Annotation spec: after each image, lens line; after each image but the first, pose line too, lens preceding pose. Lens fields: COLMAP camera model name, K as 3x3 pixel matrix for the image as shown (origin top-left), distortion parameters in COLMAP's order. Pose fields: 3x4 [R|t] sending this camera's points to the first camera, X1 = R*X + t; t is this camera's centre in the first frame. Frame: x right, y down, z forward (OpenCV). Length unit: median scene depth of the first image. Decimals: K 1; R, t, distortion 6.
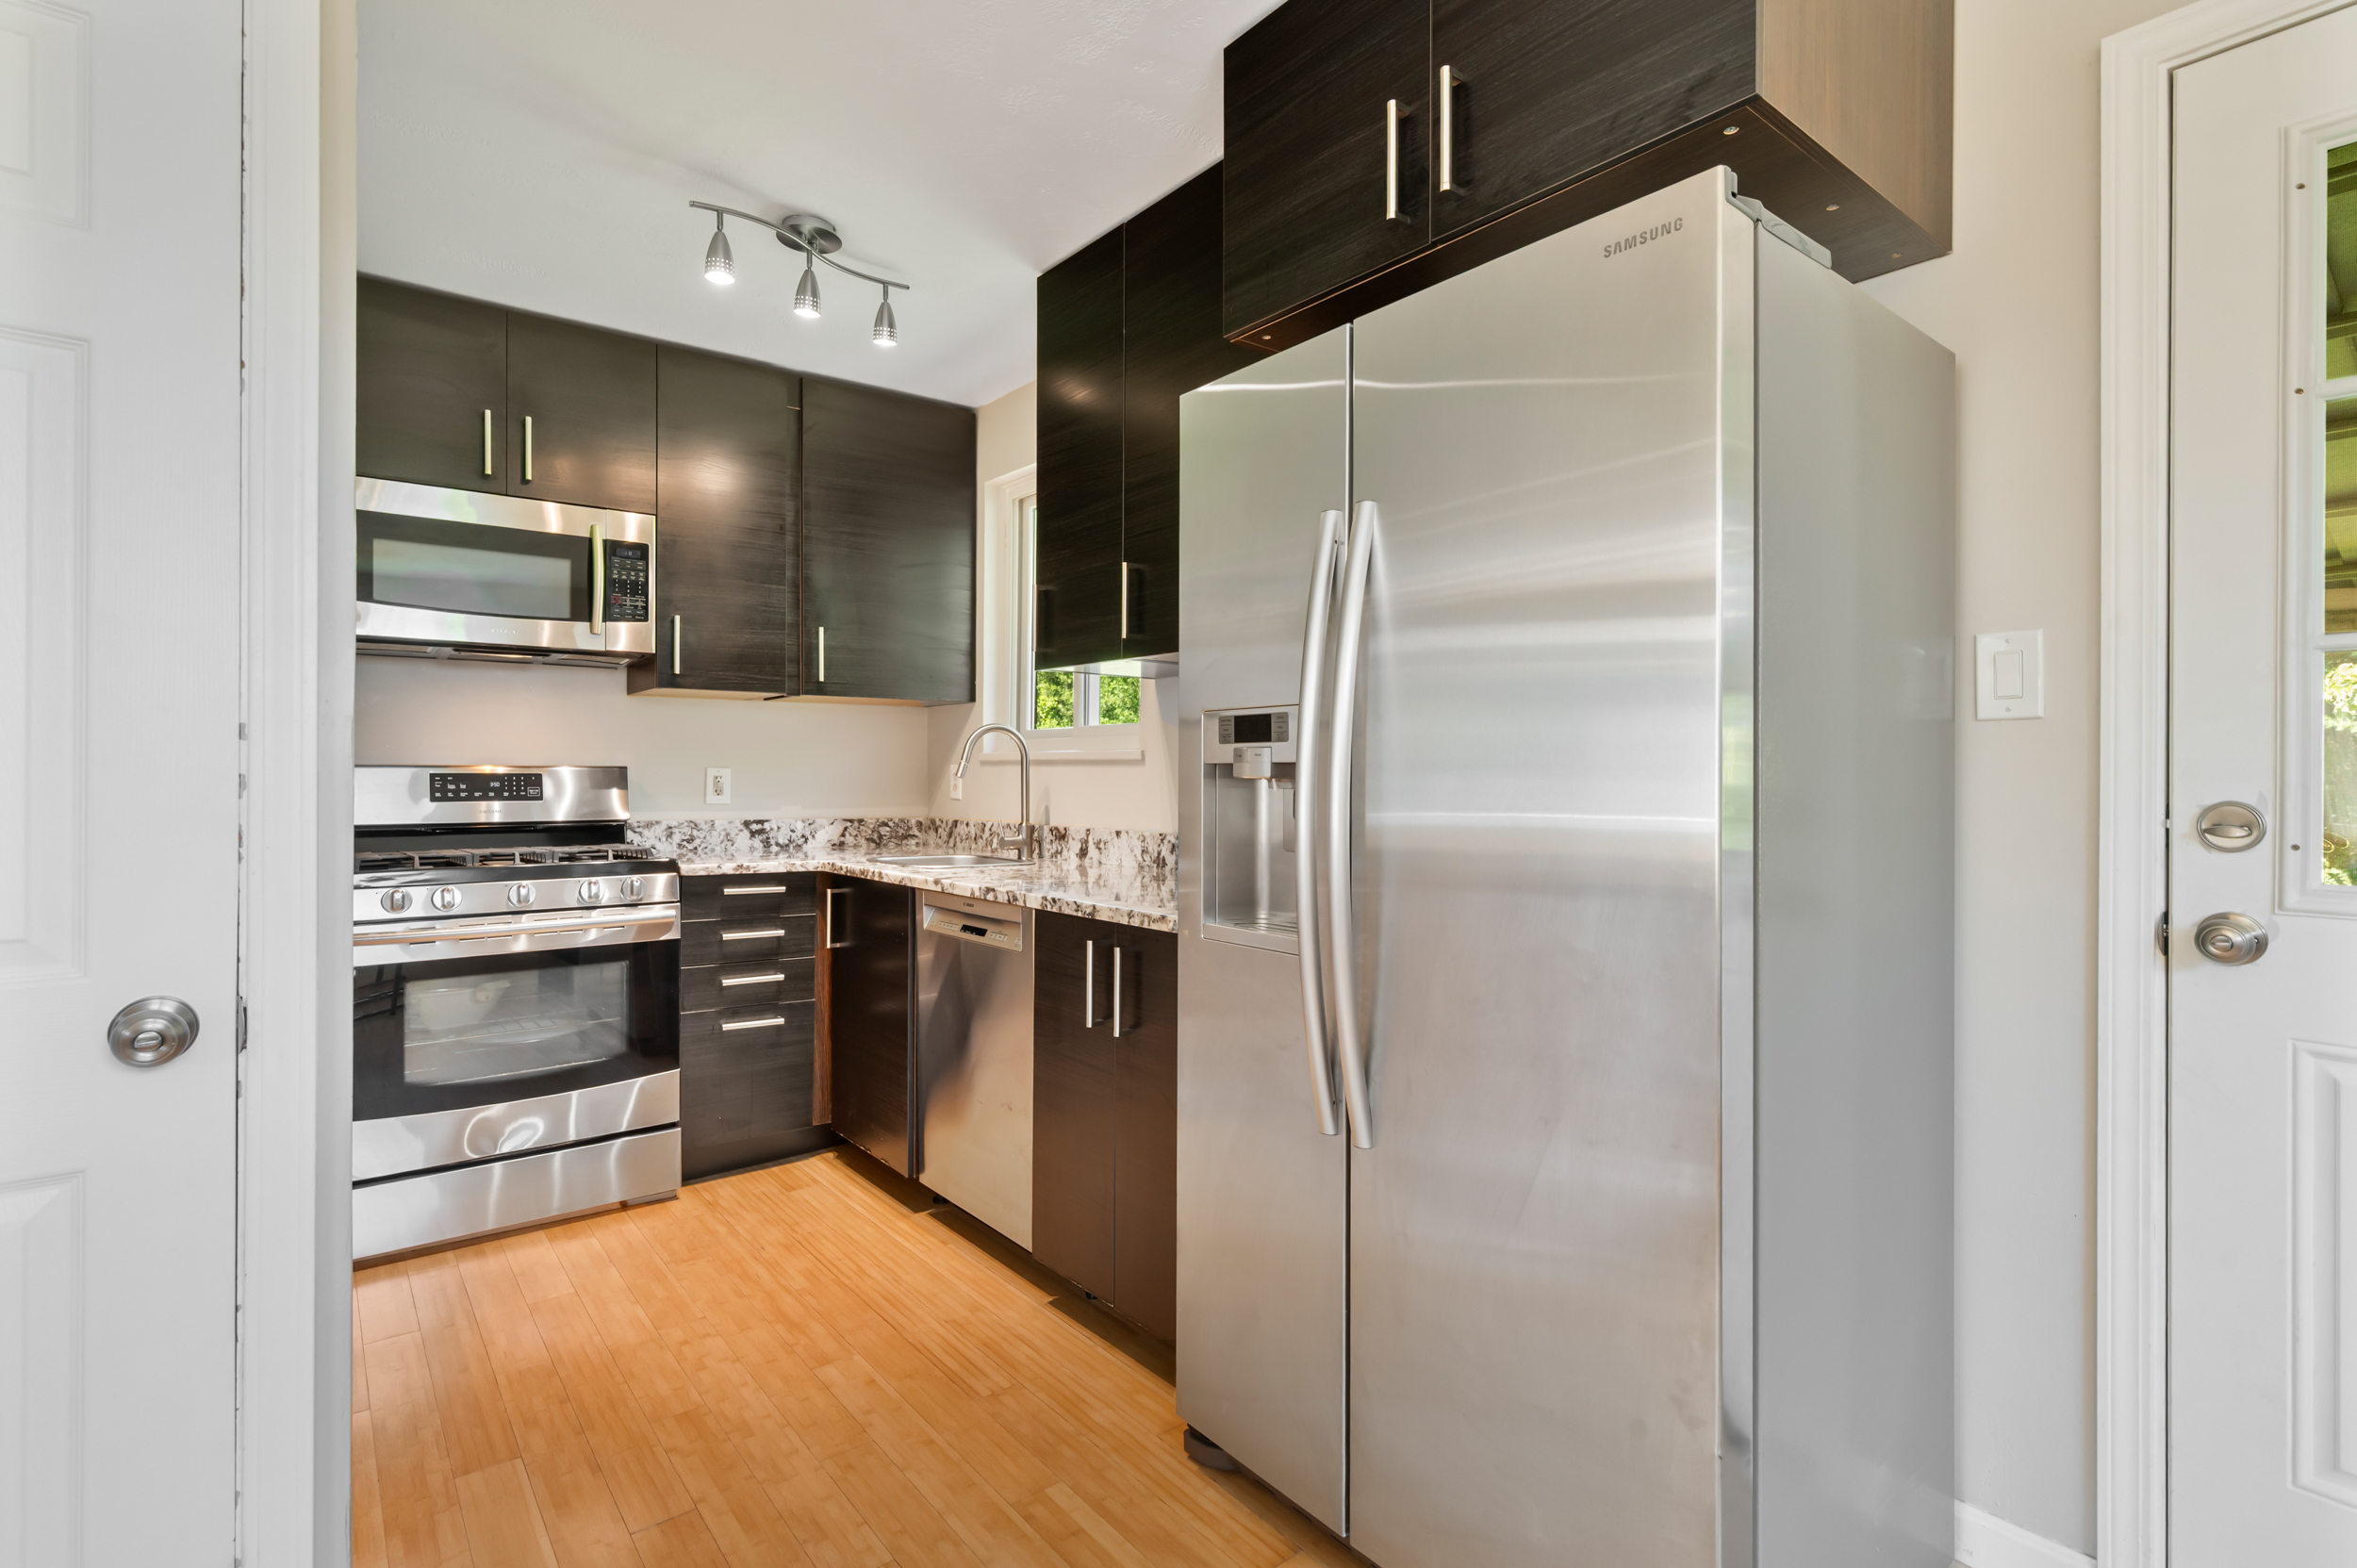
lens RADIAL K [[1108.3, 0, 1168.0], [0, 1108.3, 772.0], [0, 0, 1]] dist [0.002648, -0.001073]
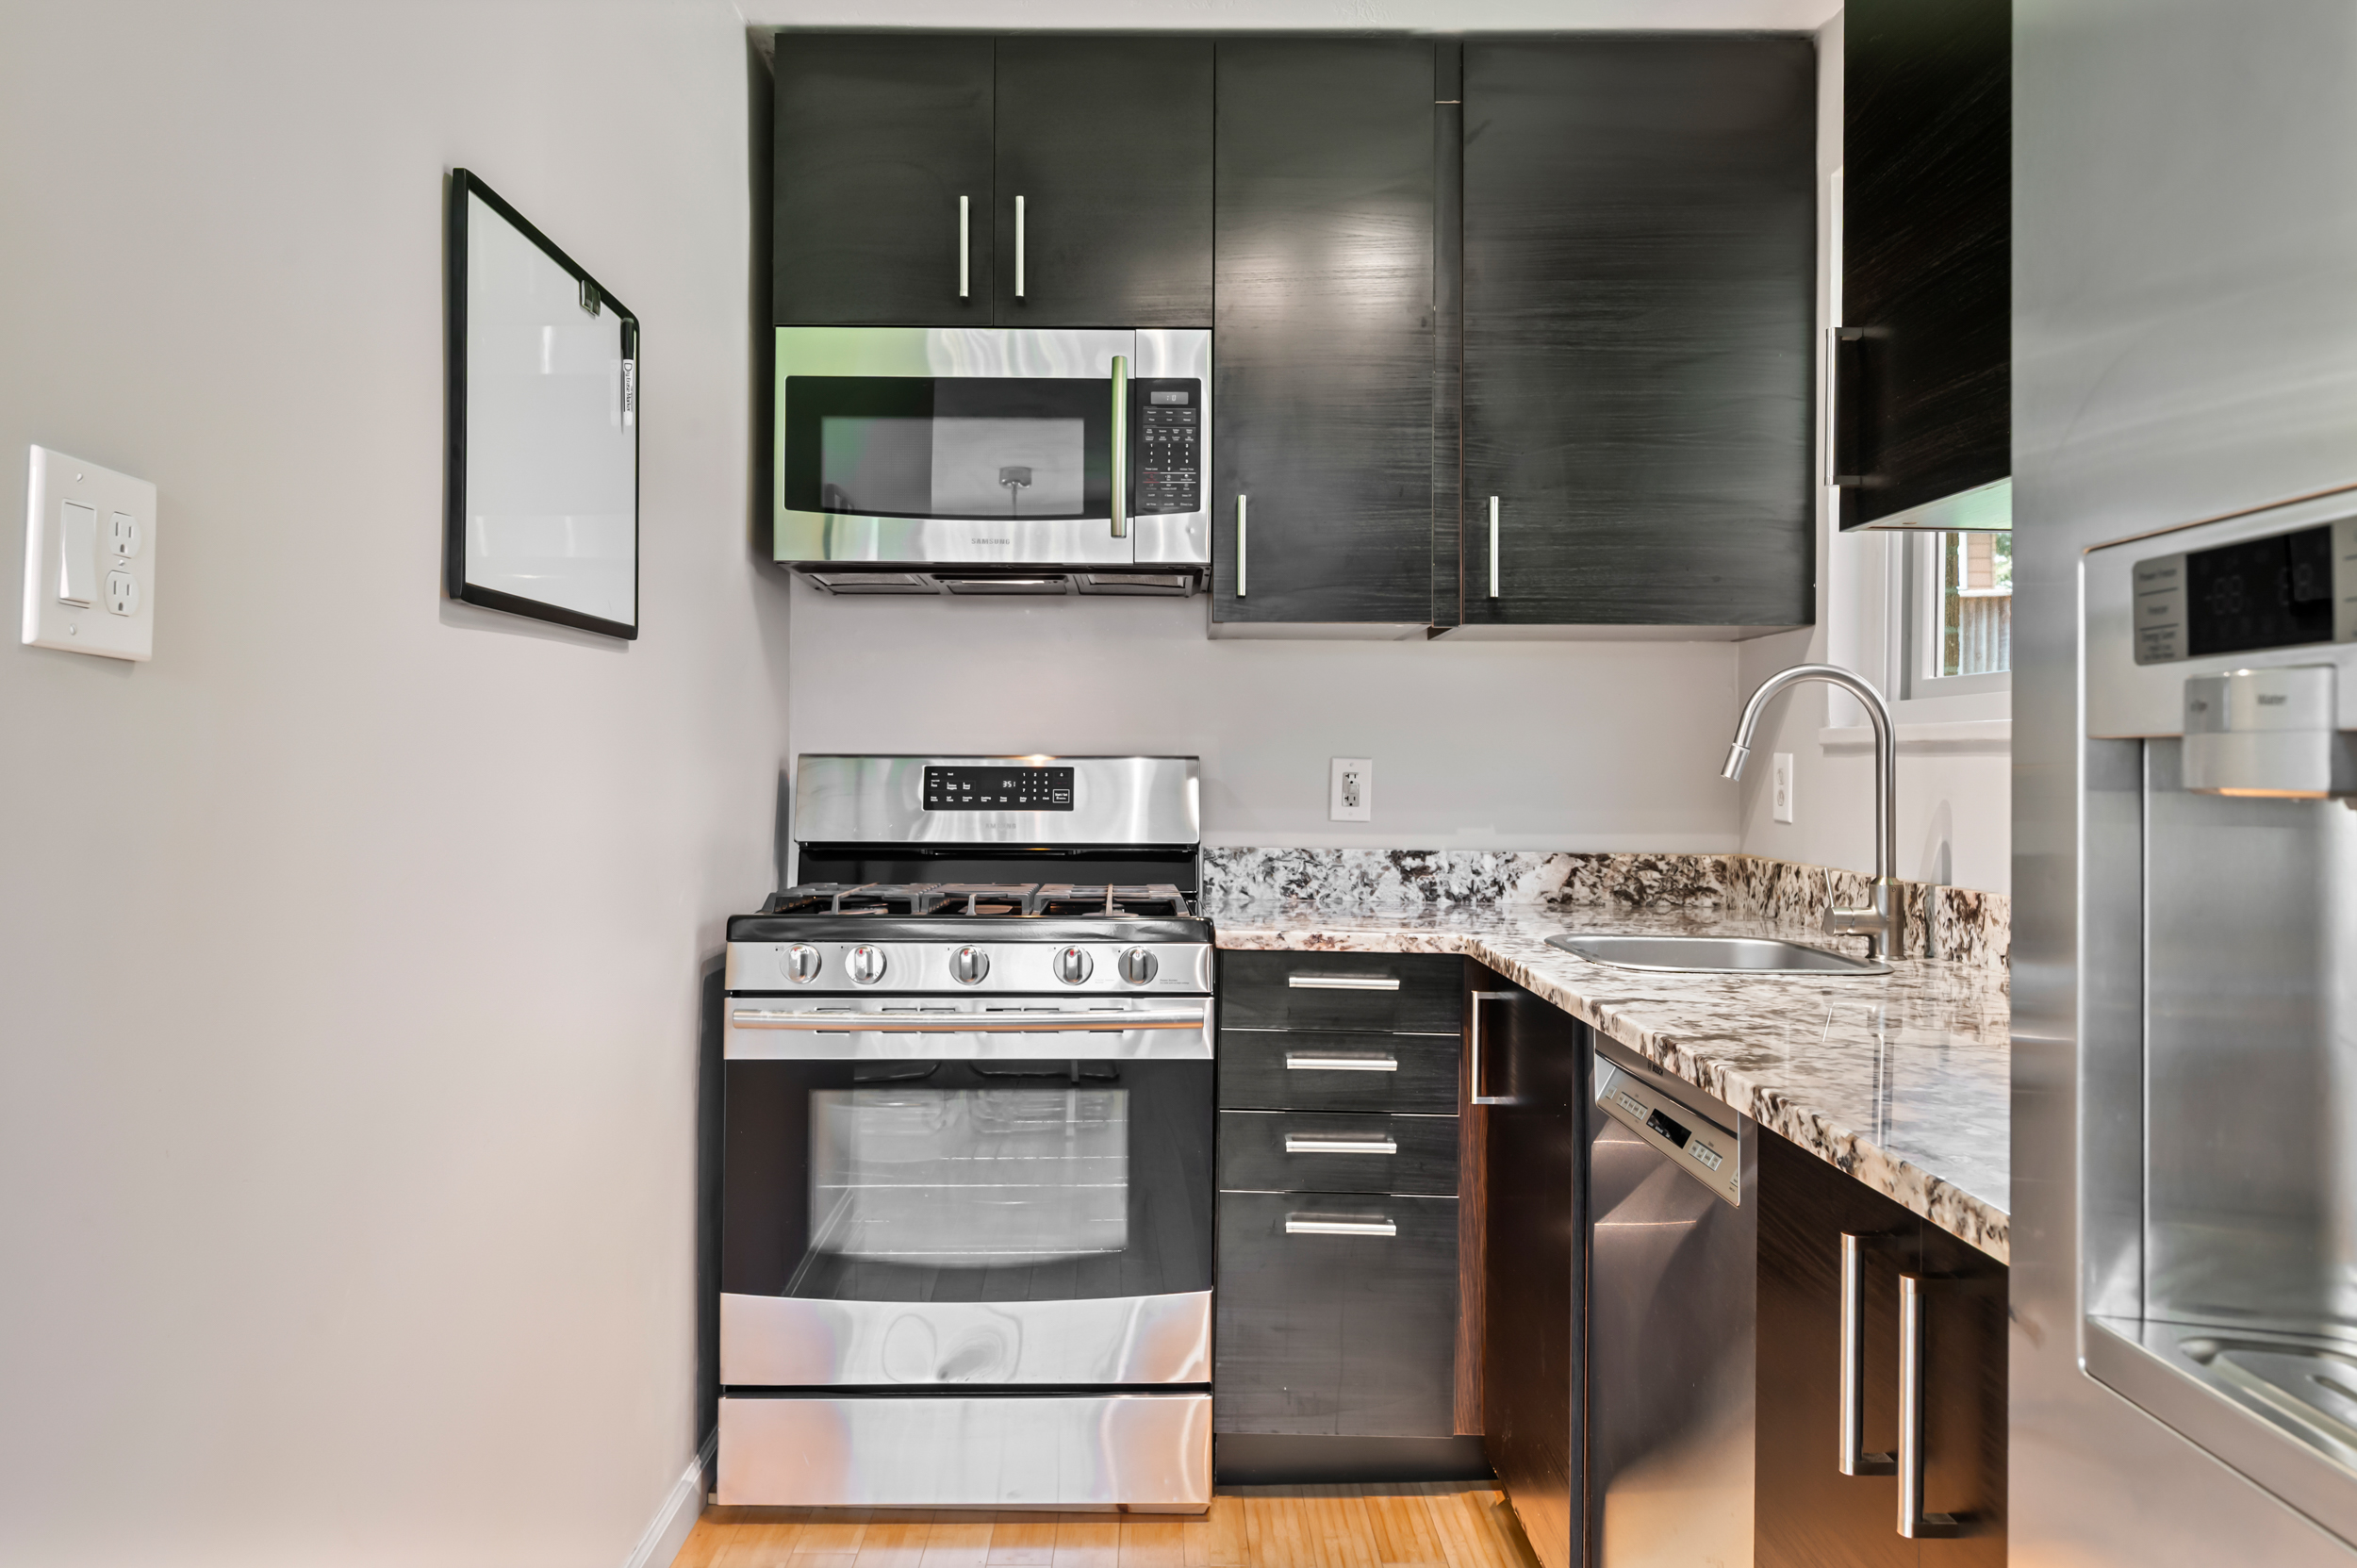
lens RADIAL K [[1640.7, 0, 1206.1], [0, 1640.7, 751.6], [0, 0, 1]] dist [-0.002726, -0.003424]
pose [[0.796891, -0.002707, -0.604117, 0.061712], [-0.002919, 0.999961, -0.008331, -0.000267], [0.604116, 0.008402, 0.796852, 0.317835]]
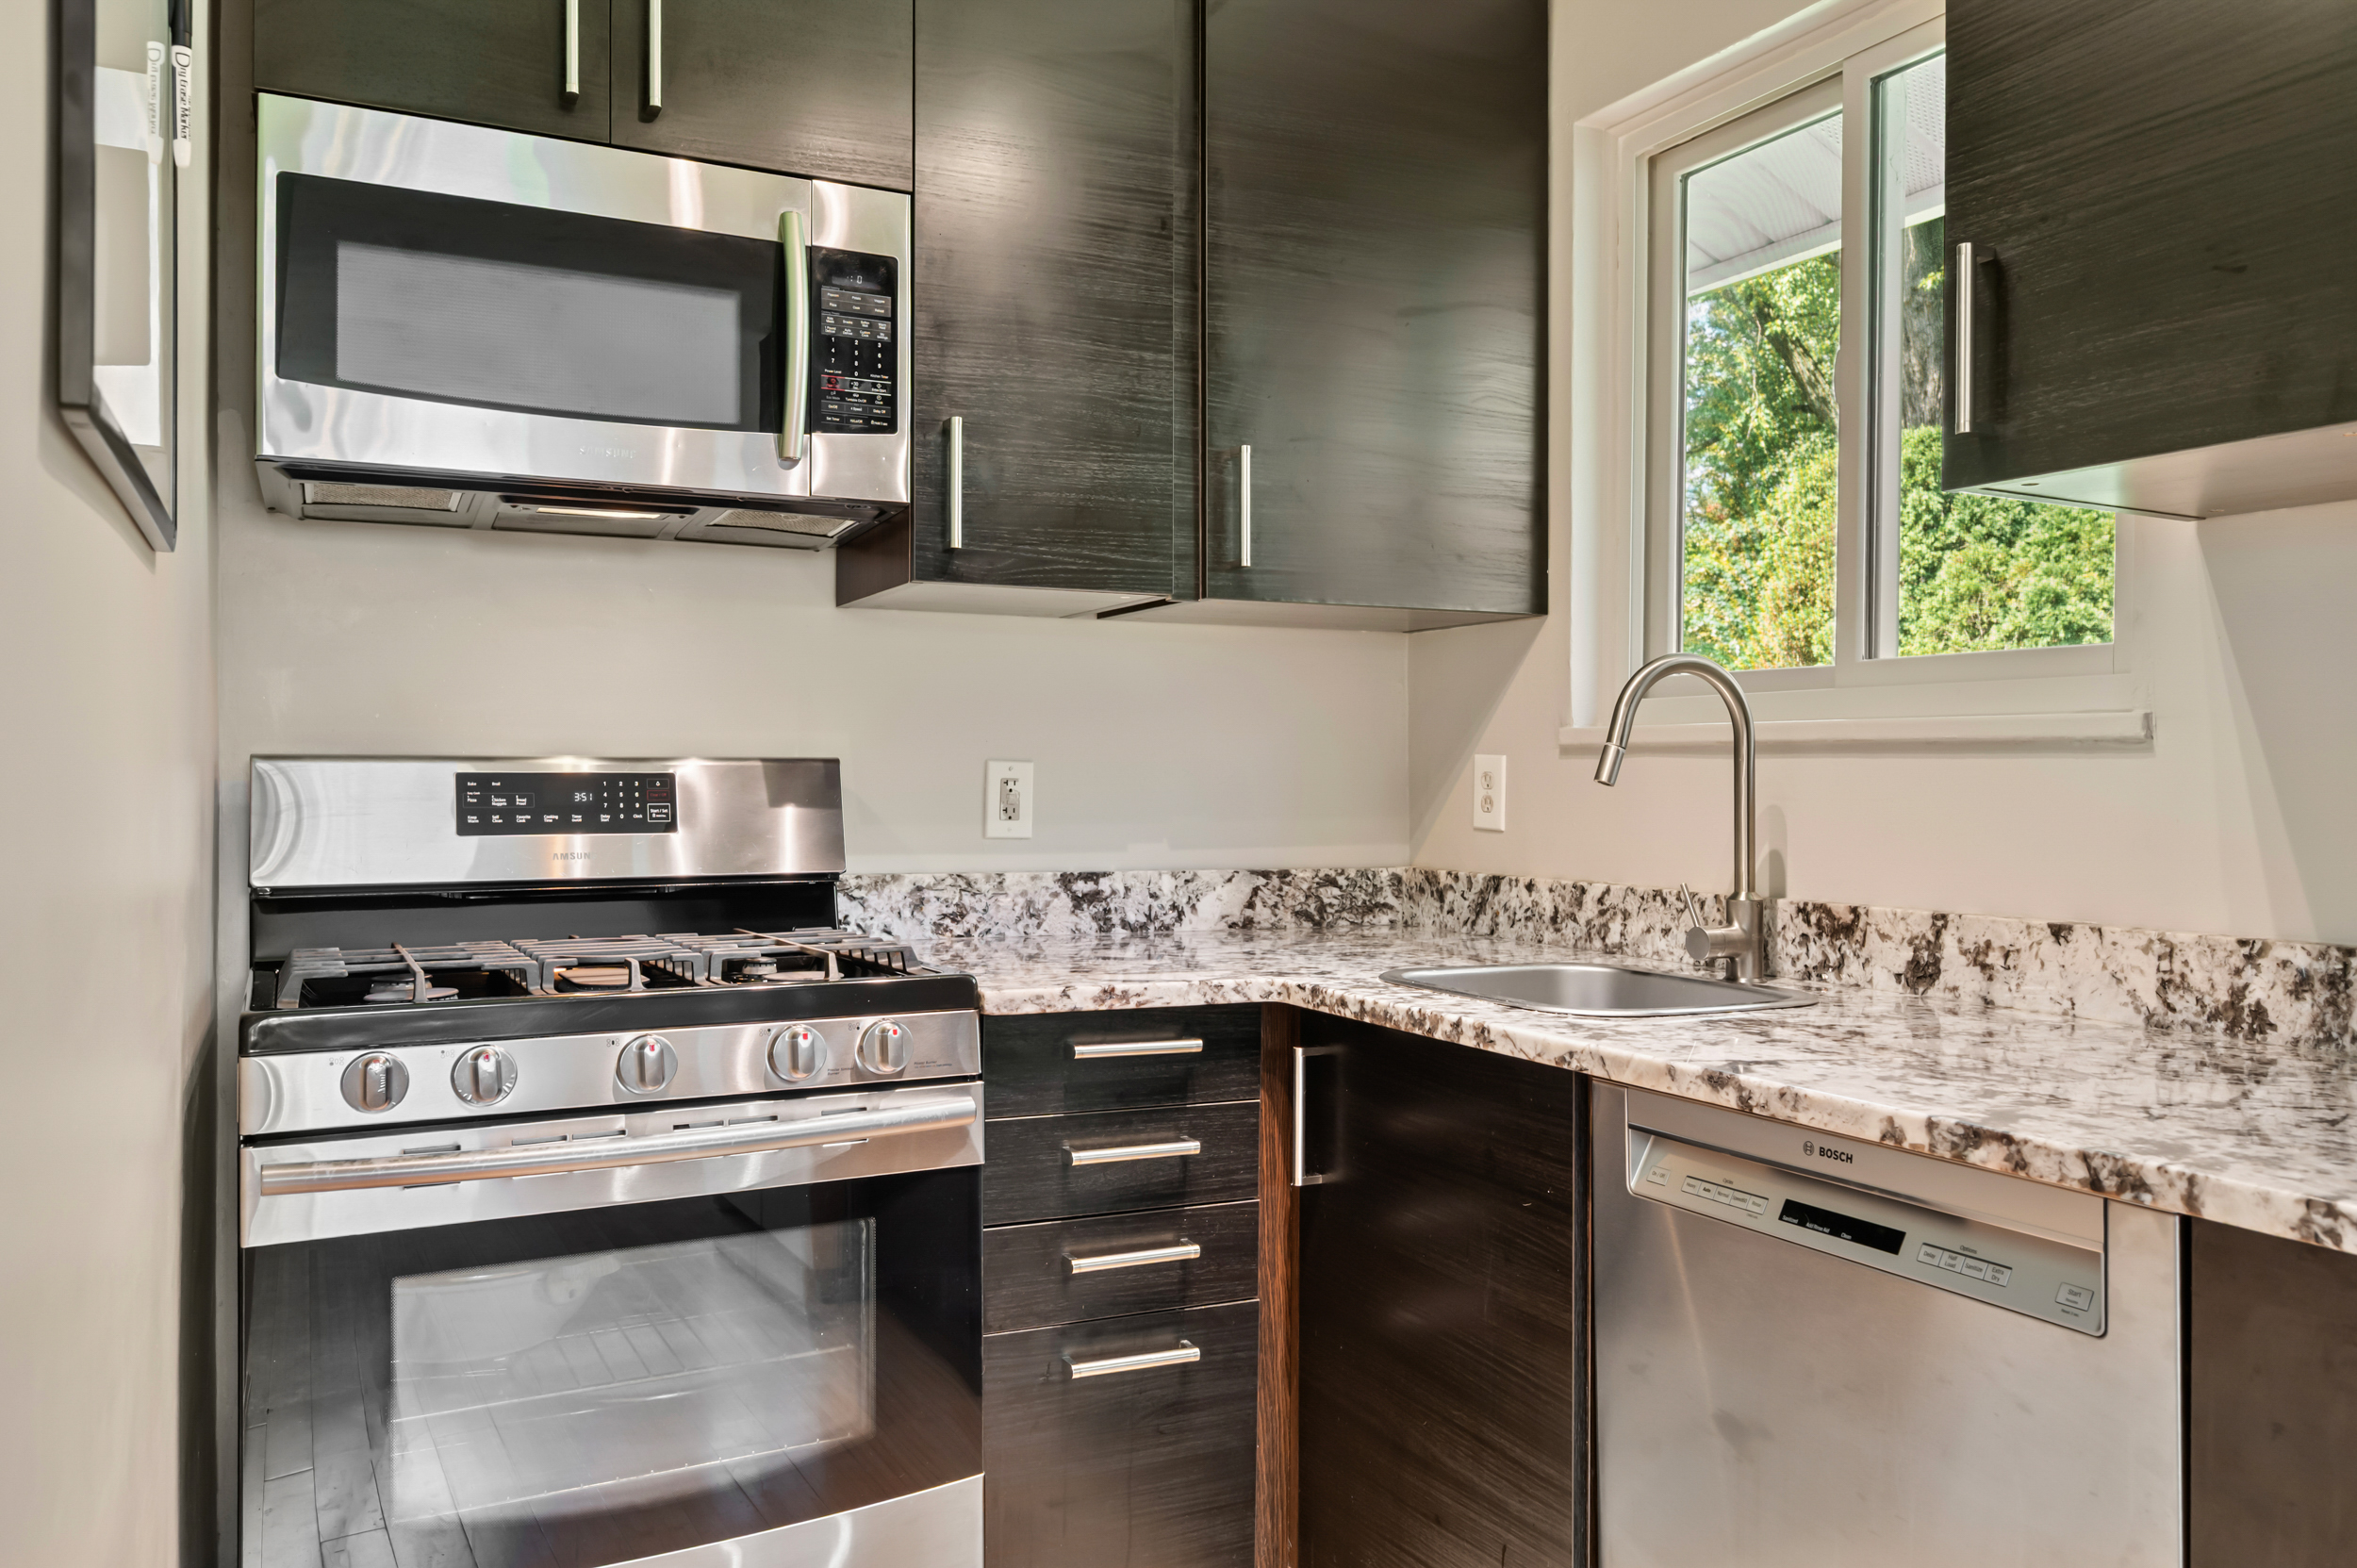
lens RADIAL K [[1640.7, 0, 1141.2], [0, 1640.7, 771.9], [0, 0, 1]] dist [-0.002726, -0.003424]
pose [[0.978991, 0.000441, -0.203904, -0.245365], [-0.000131, 0.999999, 0.001532, -0.000462], [0.203904, -0.001473, 0.978990, 0.386968]]
